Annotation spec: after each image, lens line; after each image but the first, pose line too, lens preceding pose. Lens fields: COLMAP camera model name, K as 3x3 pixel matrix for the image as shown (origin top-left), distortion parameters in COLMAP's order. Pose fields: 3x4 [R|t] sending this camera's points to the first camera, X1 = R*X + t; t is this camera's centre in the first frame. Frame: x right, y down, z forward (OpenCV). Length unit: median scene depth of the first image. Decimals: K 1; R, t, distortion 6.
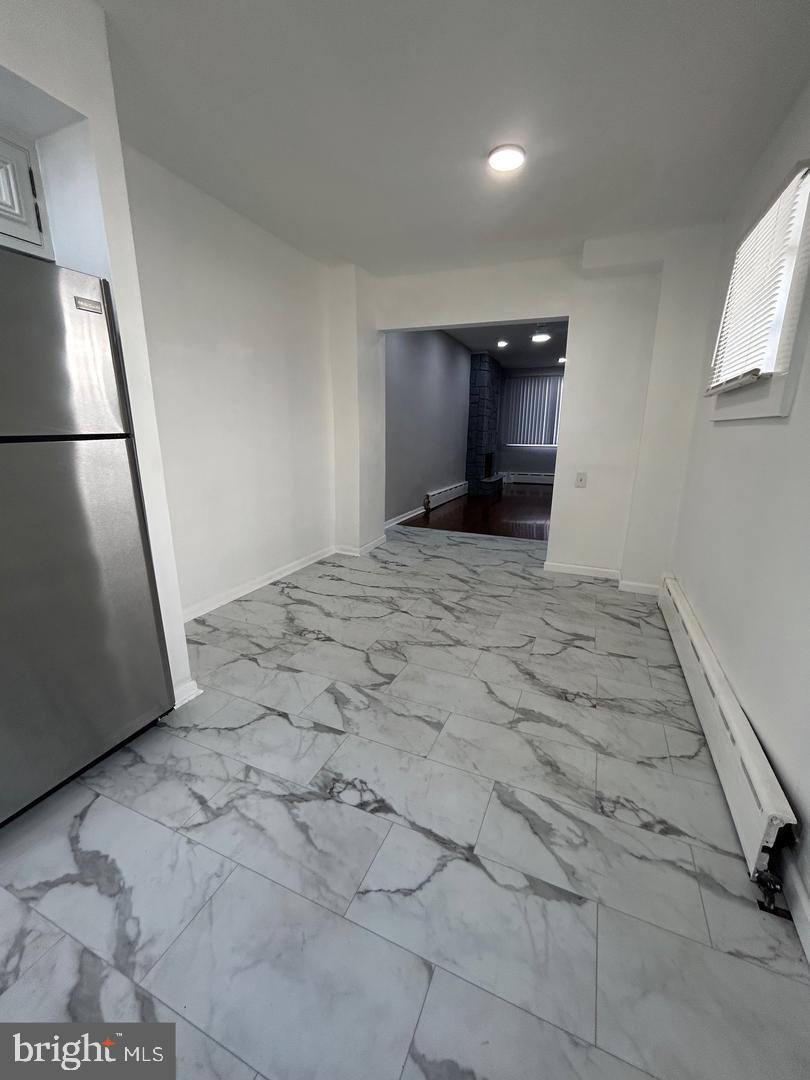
lens RADIAL K [[439.3, 0, 405.0], [0, 439.3, 540.0], [0, 0, 1]] dist [0.001252, 0.000103]
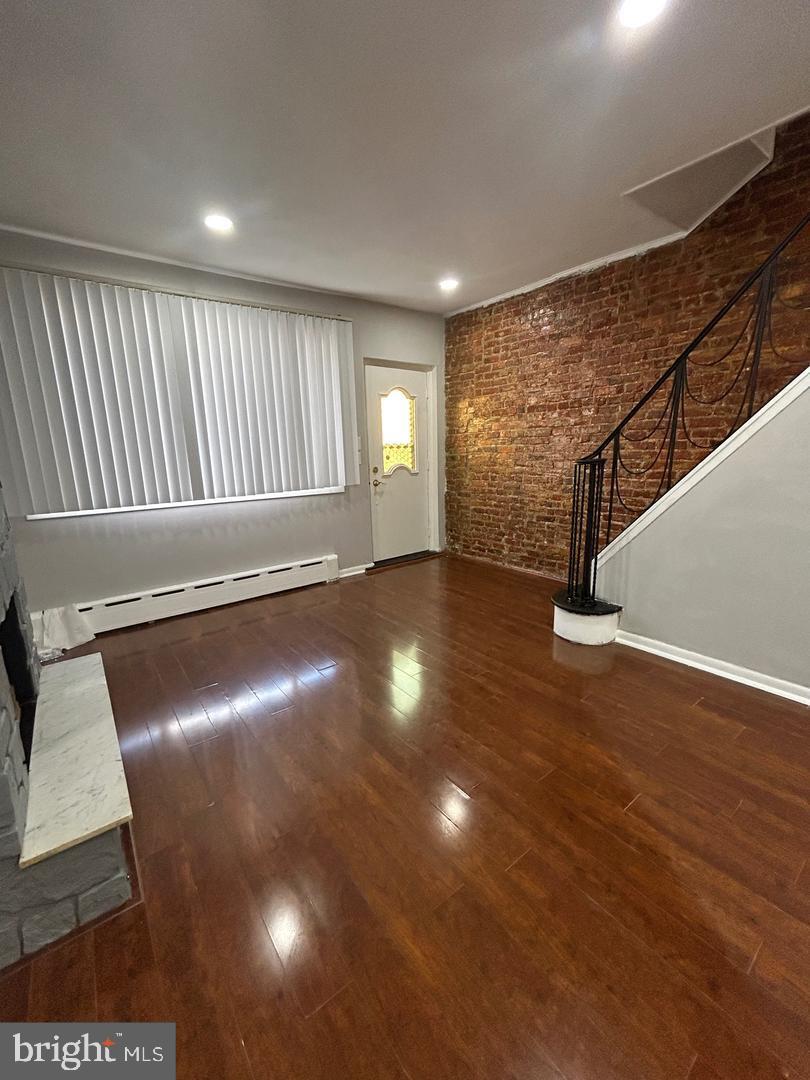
lens RADIAL K [[439.3, 0, 405.0], [0, 439.3, 540.0], [0, 0, 1]] dist [0.001252, 0.000103]
pose [[0.486437, -0.196499, 0.851333, 0.215683], [0.241721, 0.966616, 0.084993, -0.335928], [-0.839613, 0.164441, 0.517696, 1.317914]]
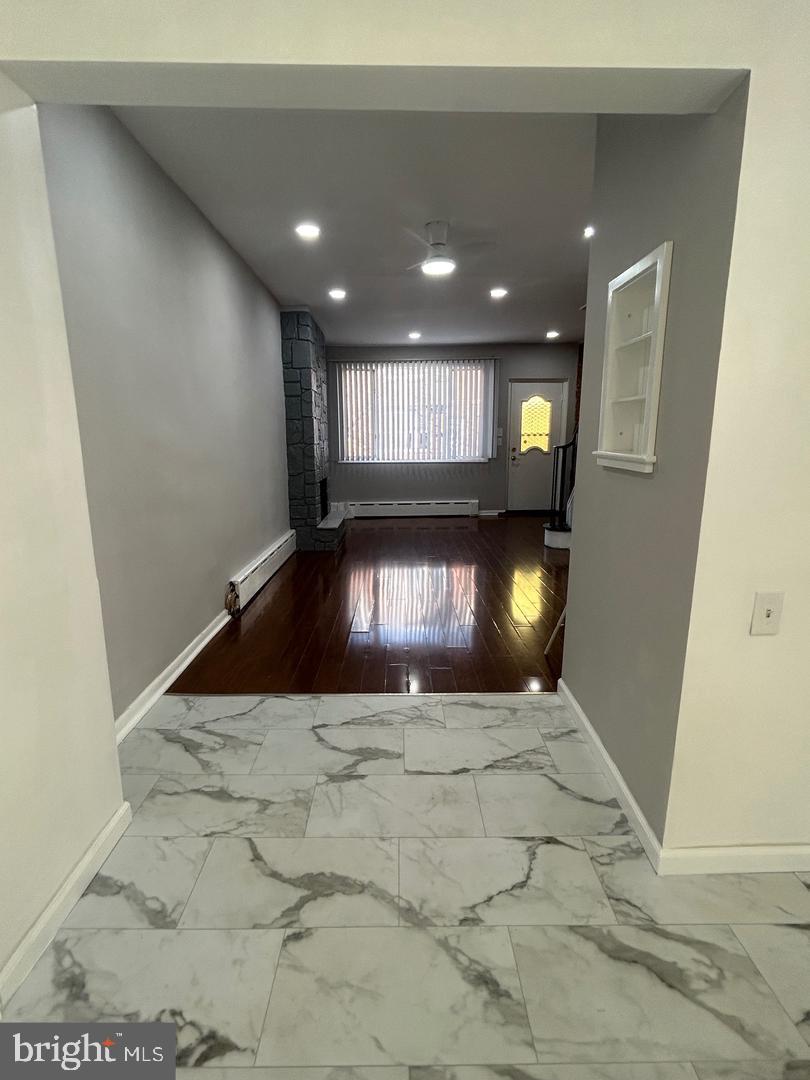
lens RADIAL K [[507.1, 0, 405.0], [0, 507.1, 540.0], [0, 0, 1]] dist [0.000530, -0.000217]
pose [[0.910250, -0.097628, 0.402384, 0.007299], [0.113446, 0.993422, -0.015603, -0.151747], [-0.398214, 0.059852, 0.915338, 0.535338]]
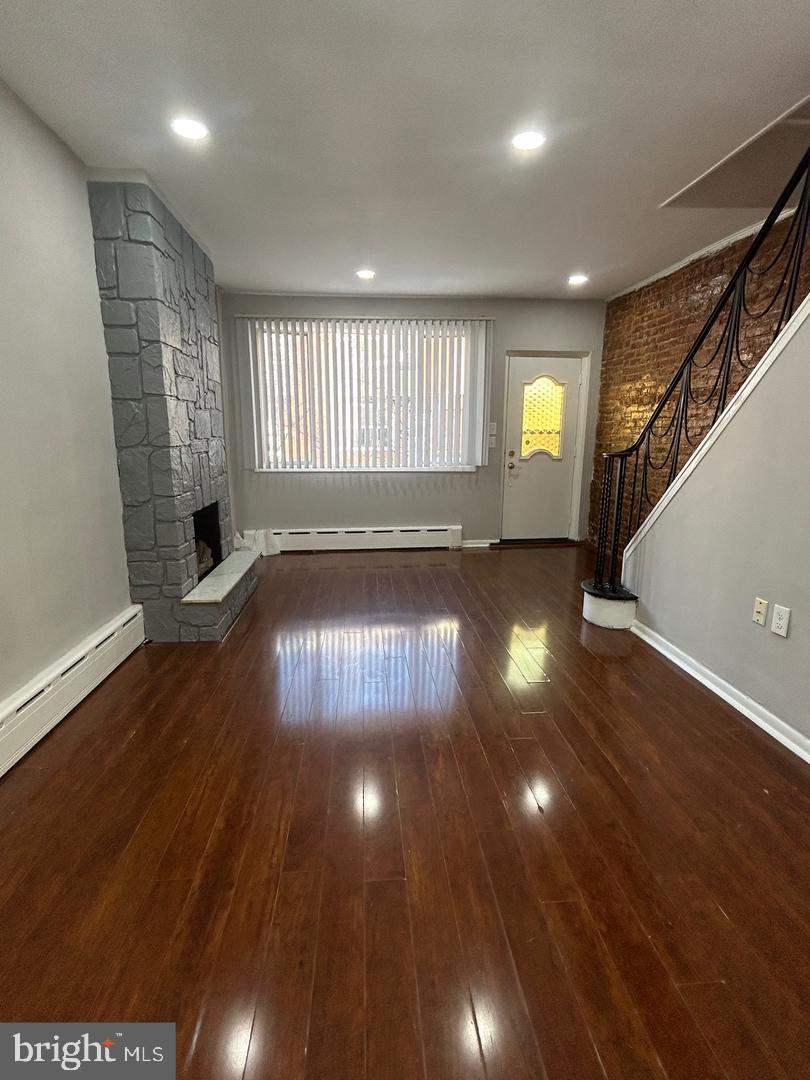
lens RADIAL K [[507.9, 0, 405.0], [0, 507.9, 540.0], [0, 0, 1]] dist [-0.003448, -0.000134]
pose [[0.879595, -0.105612, 0.463853, 0.236204], [0.119243, 0.992865, -0.000059, -0.255538], [-0.460537, 0.055363, 0.885912, 0.956286]]
